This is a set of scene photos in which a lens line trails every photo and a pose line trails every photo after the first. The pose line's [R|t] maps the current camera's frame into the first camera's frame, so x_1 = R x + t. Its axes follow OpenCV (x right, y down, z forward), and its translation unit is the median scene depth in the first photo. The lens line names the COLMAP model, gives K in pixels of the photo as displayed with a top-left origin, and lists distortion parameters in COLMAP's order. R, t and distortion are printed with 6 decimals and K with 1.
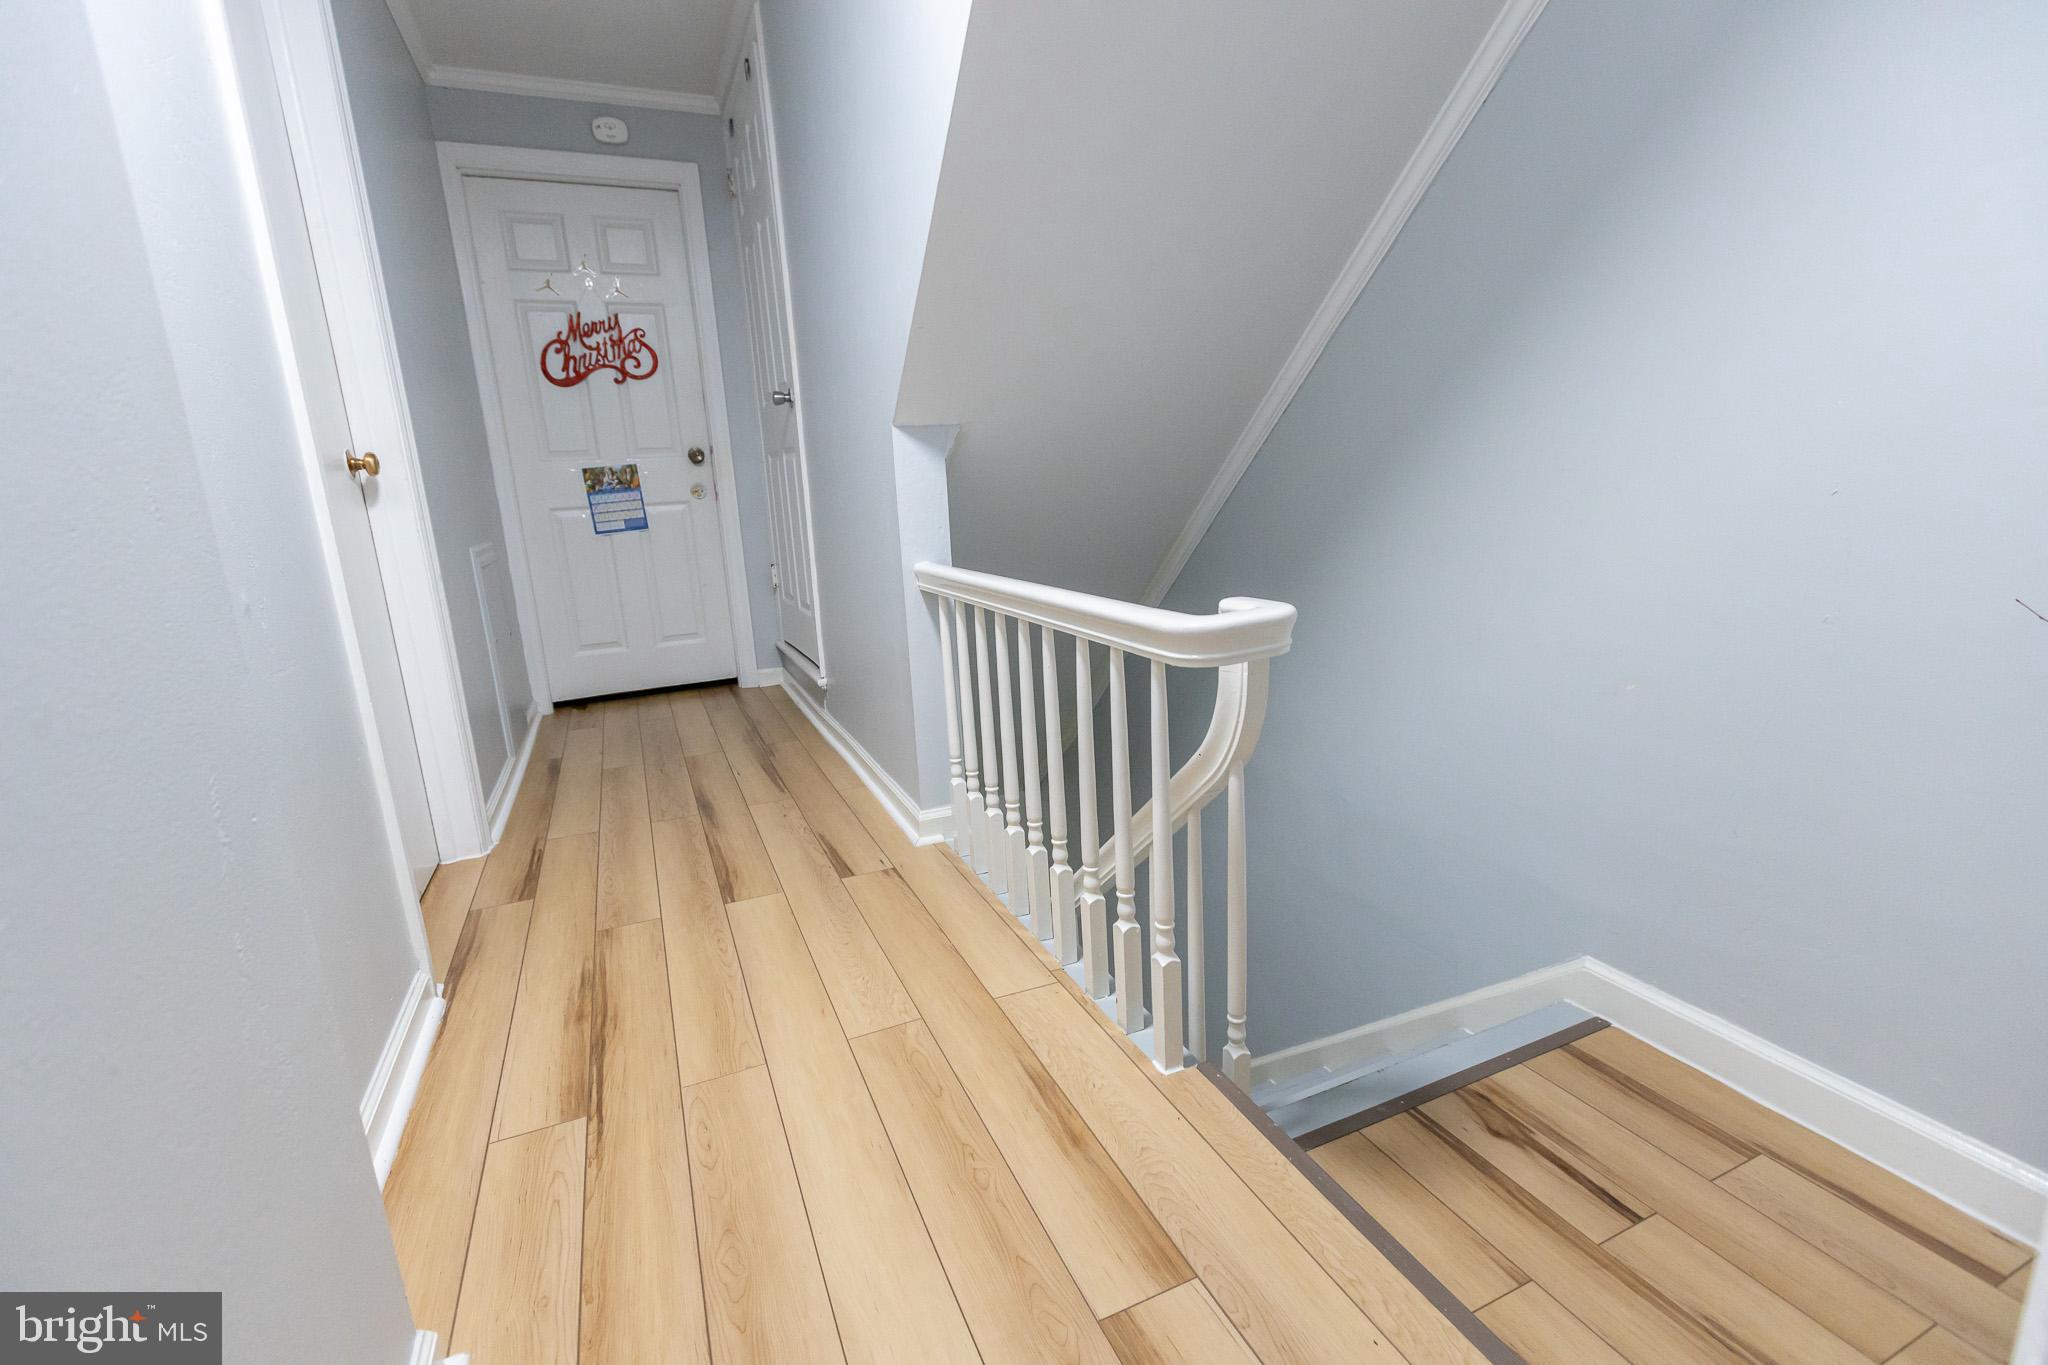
lens RADIAL K [[905.0, 0, 1022.2], [0, 905.0, 681.2], [0, 0, 1]] dist [0.000300, 0.000925]
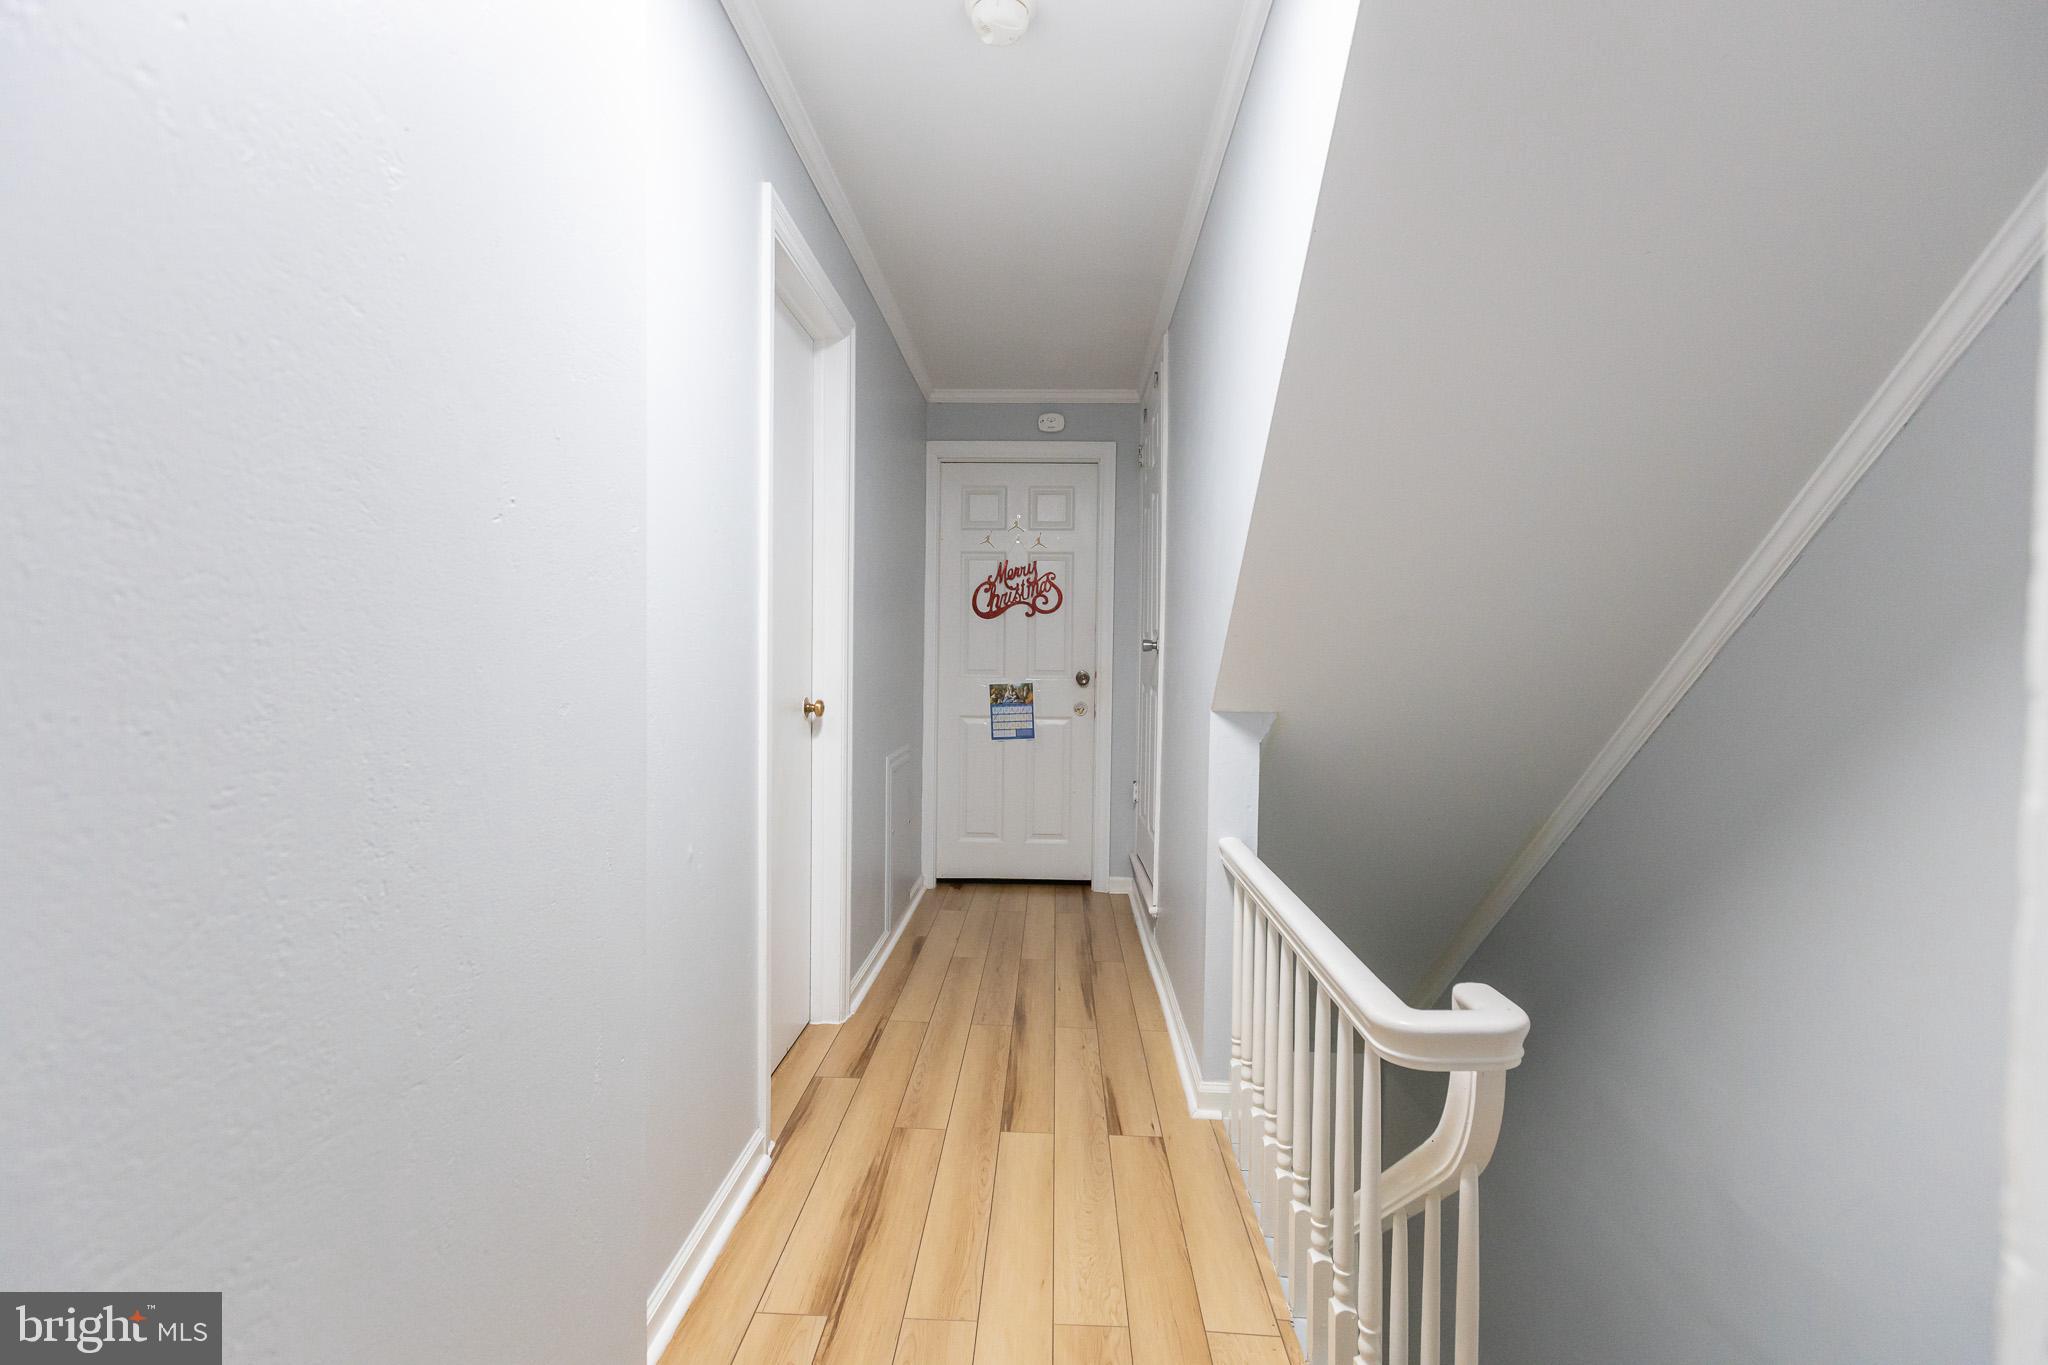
lens RADIAL K [[905.0, 0, 1024.9], [0, 905.0, 679.1], [0, 0, 1]] dist [0.000300, 0.000925]
pose [[0.898128, 0.072690, -0.433685, 0.113639], [-0.153755, 0.975901, -0.154842, -0.105274], [0.411979, 0.205749, 0.887660, -0.061327]]
